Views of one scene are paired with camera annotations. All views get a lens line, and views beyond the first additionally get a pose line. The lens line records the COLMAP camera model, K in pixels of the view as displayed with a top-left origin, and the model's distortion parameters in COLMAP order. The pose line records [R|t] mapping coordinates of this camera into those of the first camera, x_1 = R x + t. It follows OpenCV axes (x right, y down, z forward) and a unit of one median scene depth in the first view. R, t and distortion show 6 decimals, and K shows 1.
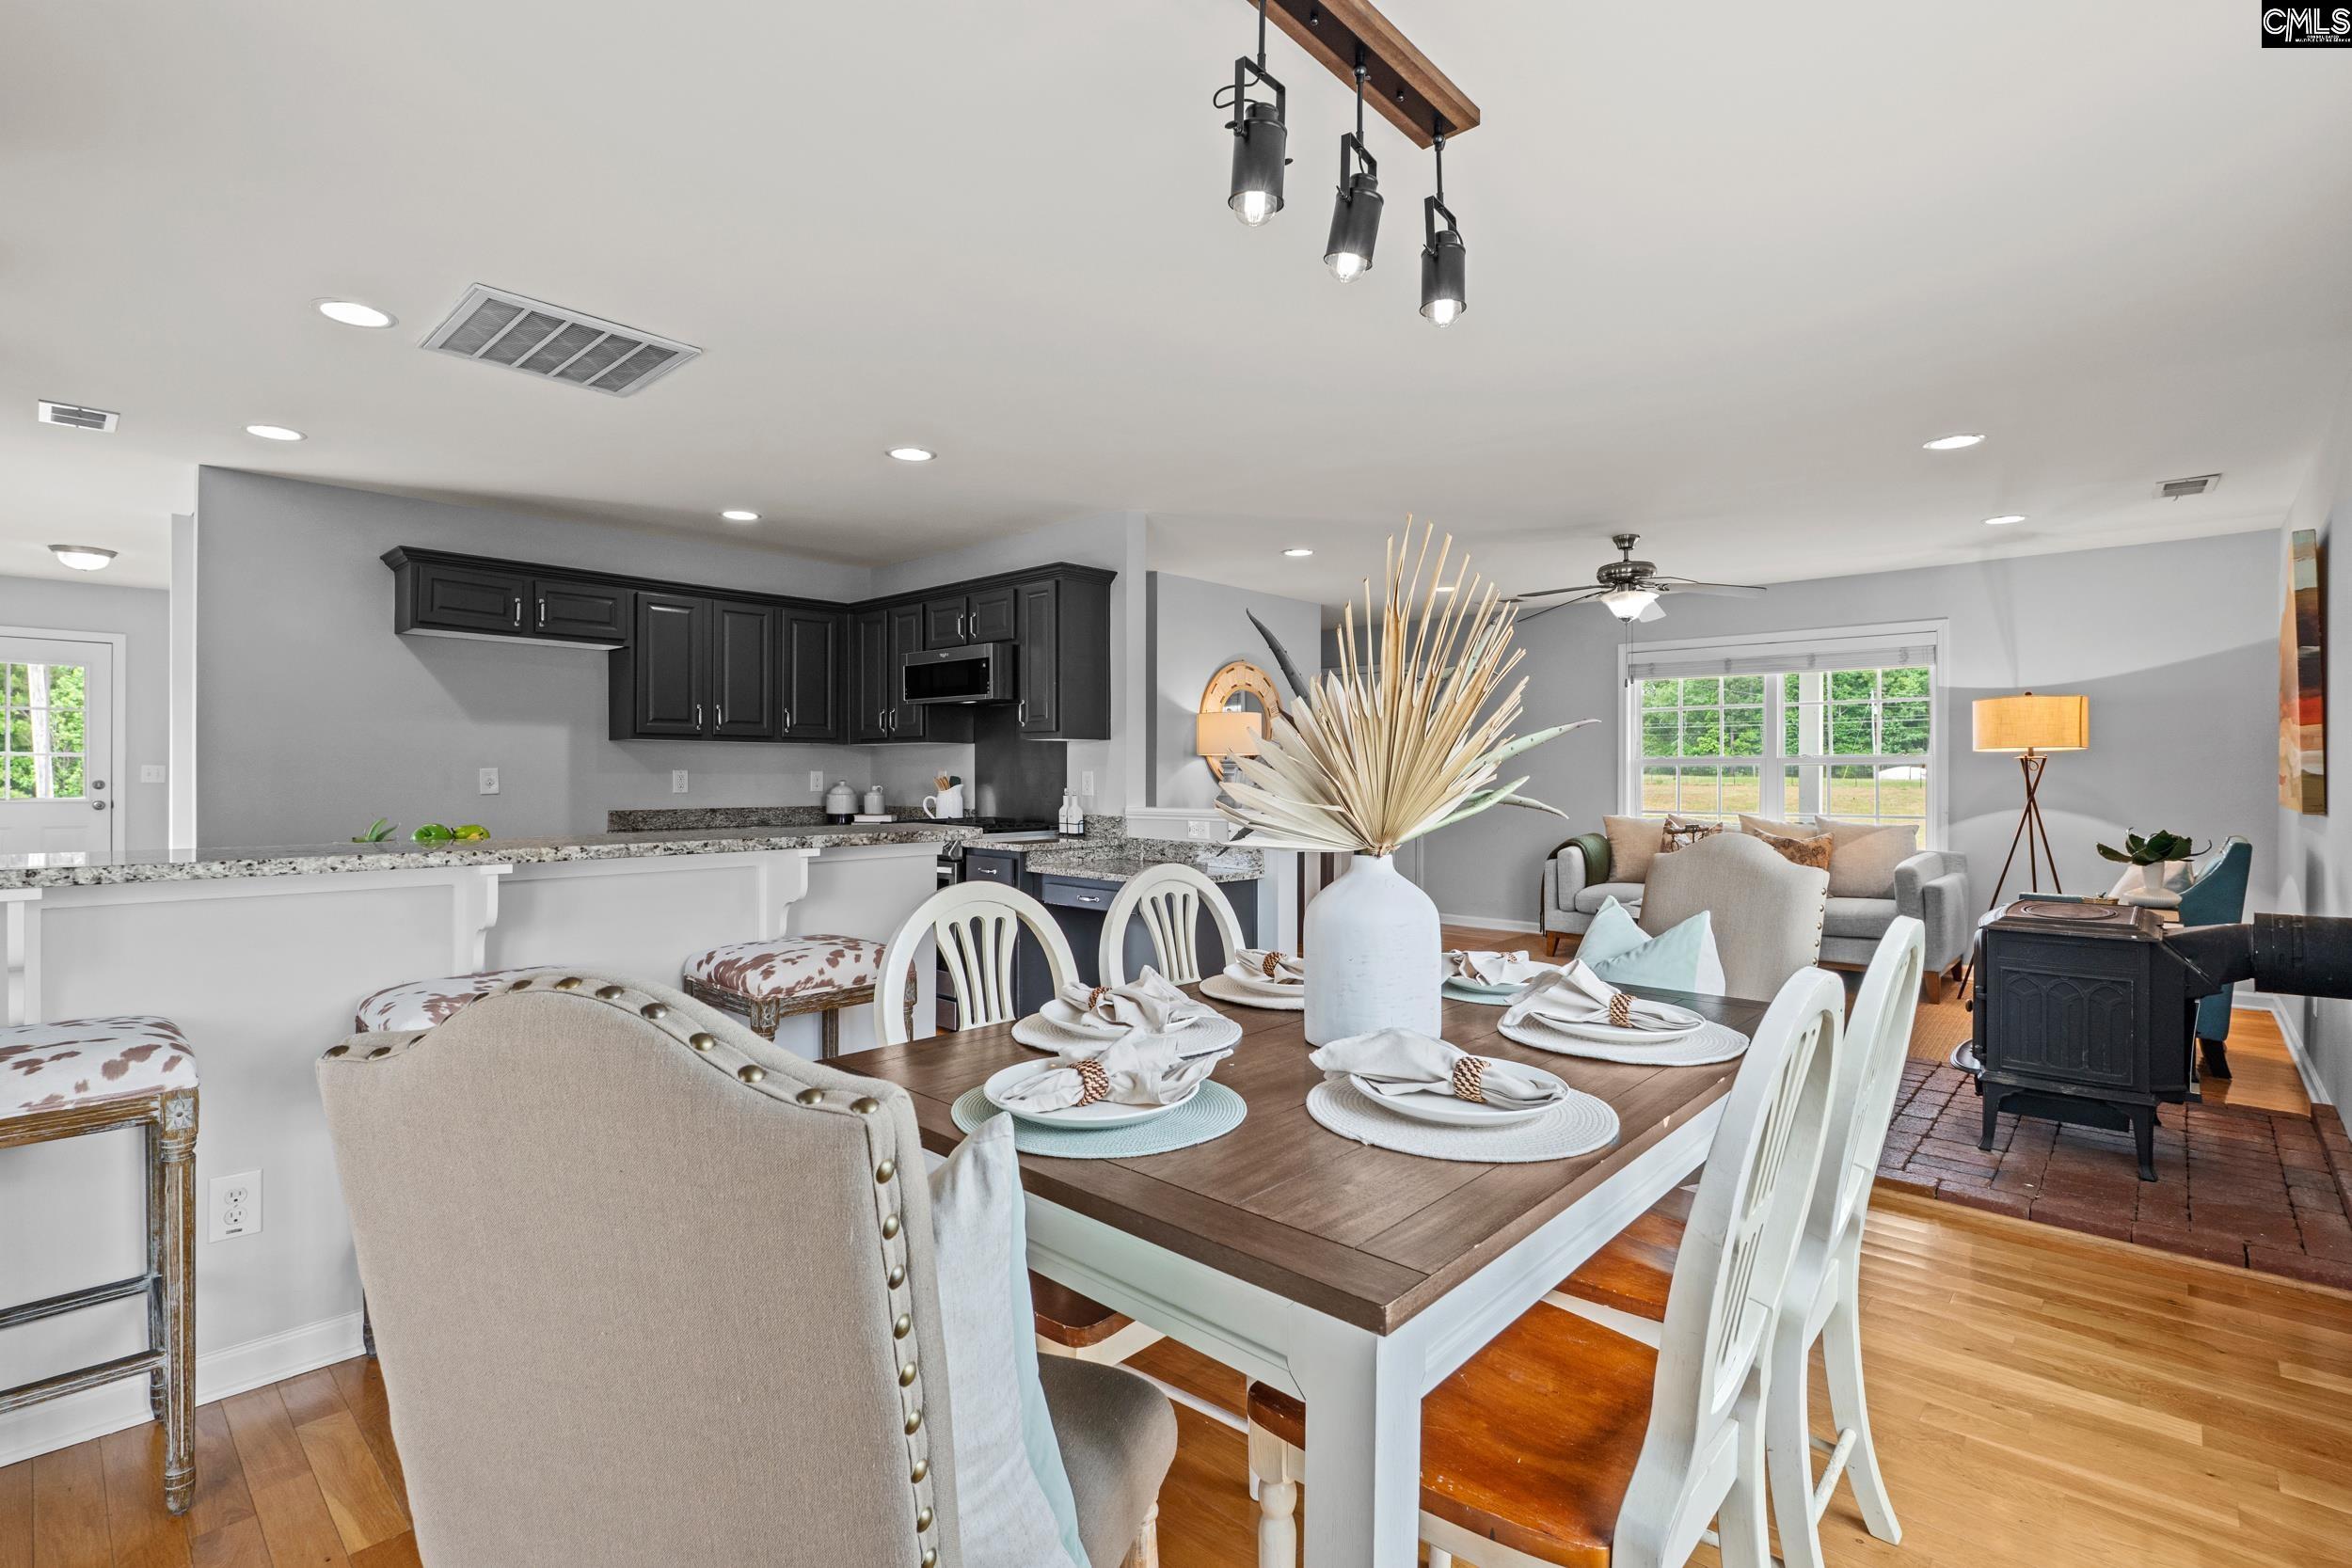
lens RADIAL K [[1079.6, 0, 1179.1], [0, 1079.6, 774.9], [0, 0, 1]] dist [-0.006515, -0.001162]
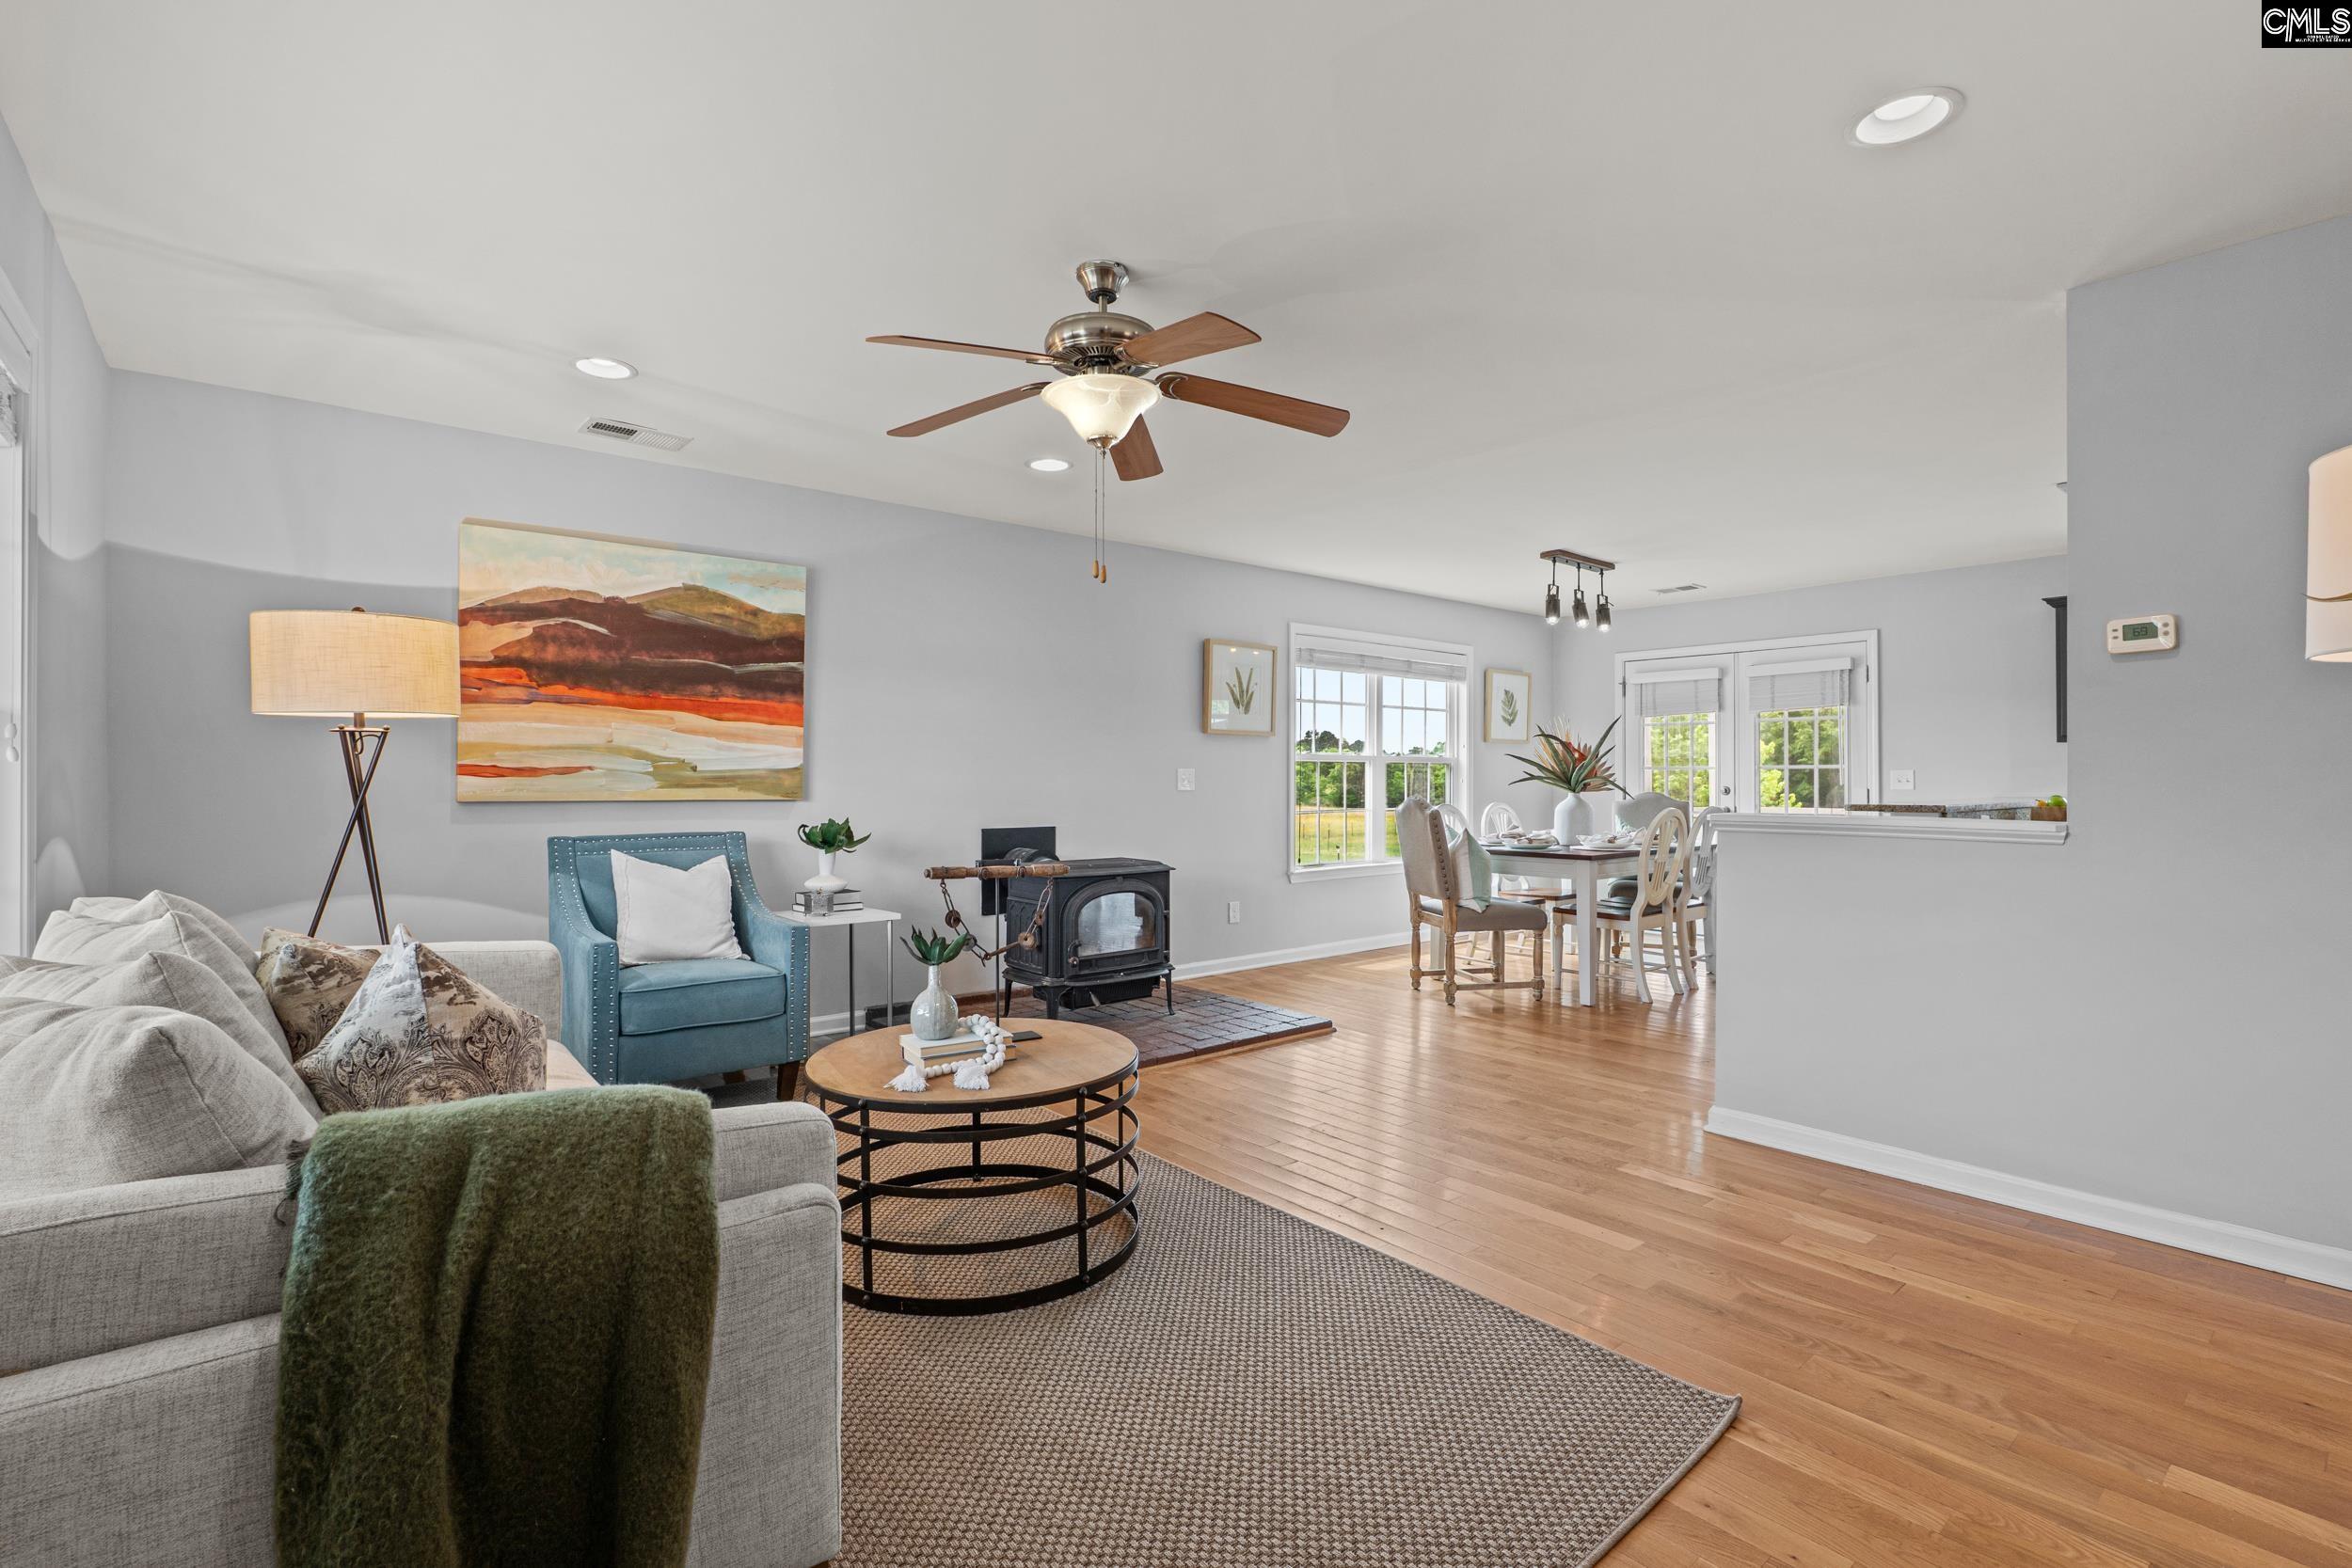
lens RADIAL K [[1079.6, 0, 1173.0], [0, 1079.6, 776.9], [0, 0, 1]] dist [-0.006515, -0.001162]
pose [[-0.991415, -0.004689, 0.130671, 0.311674], [-0.004883, 0.999987, -0.001162, 0.006530], [-0.130664, -0.001790, -0.991425, 1.472551]]
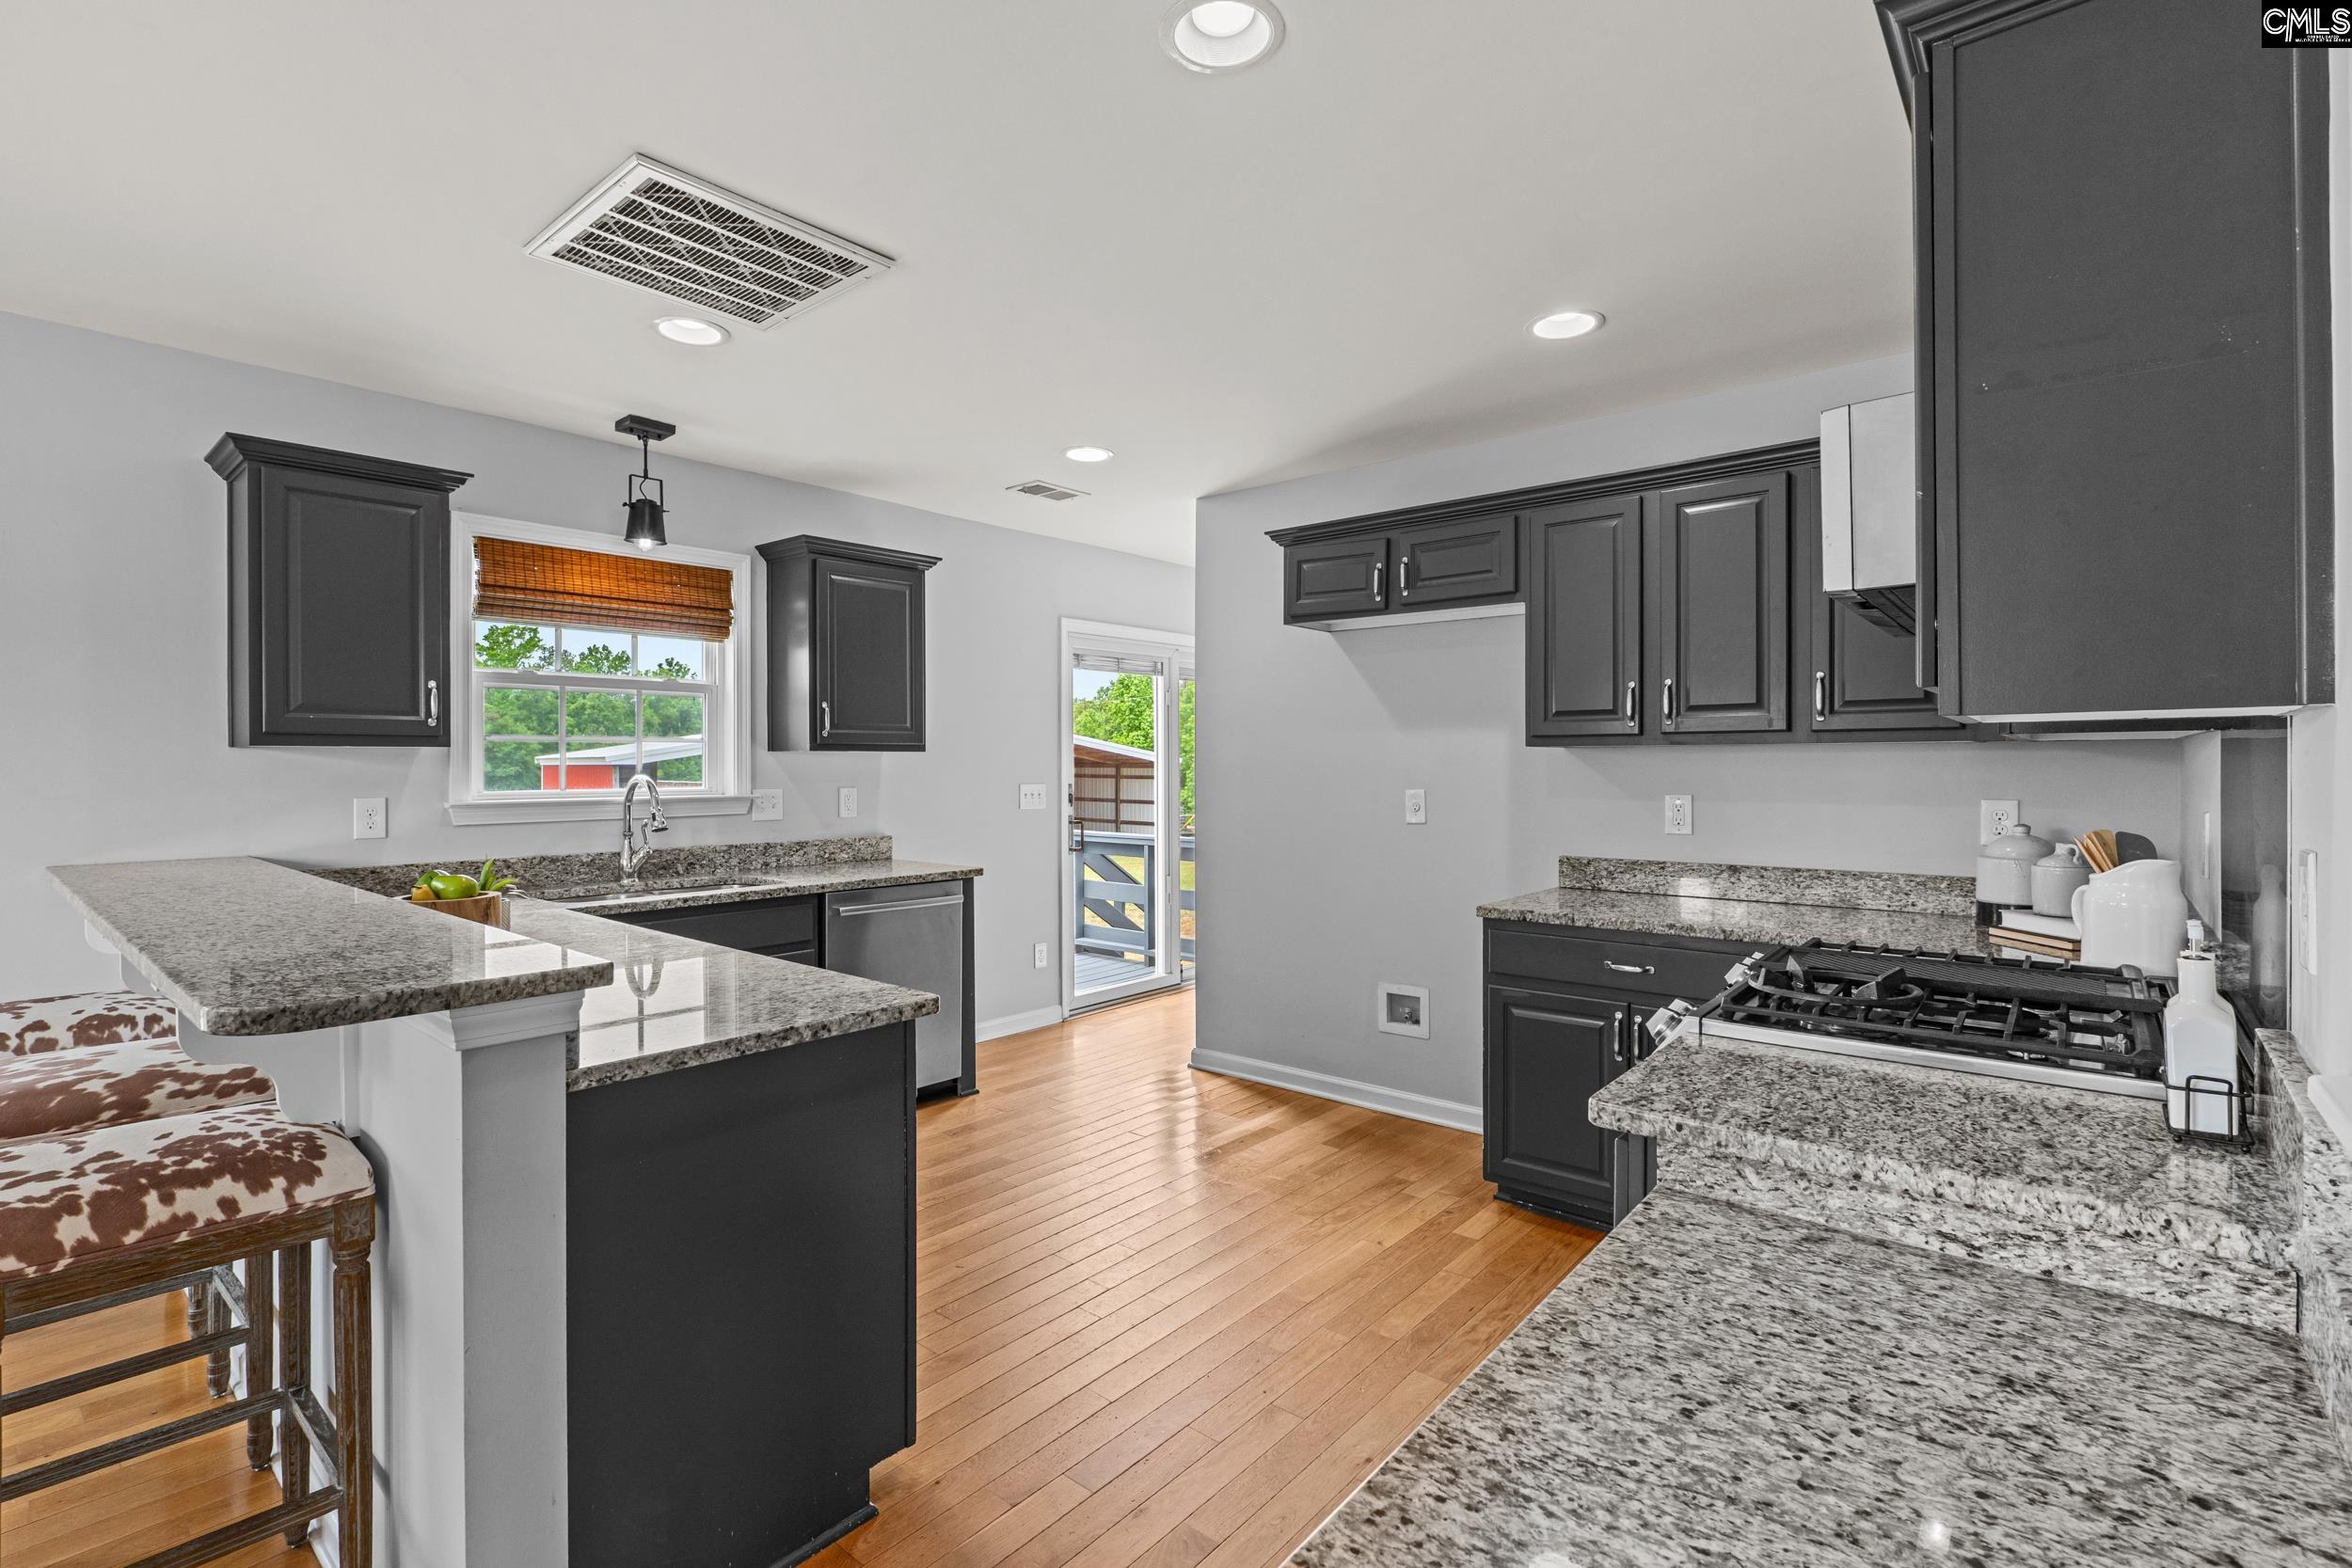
lens RADIAL K [[1079.6, 0, 1180.1], [0, 1079.6, 777.6], [0, 0, 1]] dist [-0.006515, -0.001162]
pose [[0.037222, 0.005280, -0.999293, 0.117980], [-0.000124, 0.999986, 0.005279, -0.018208], [0.999307, -0.000072, 0.037222, 0.767615]]
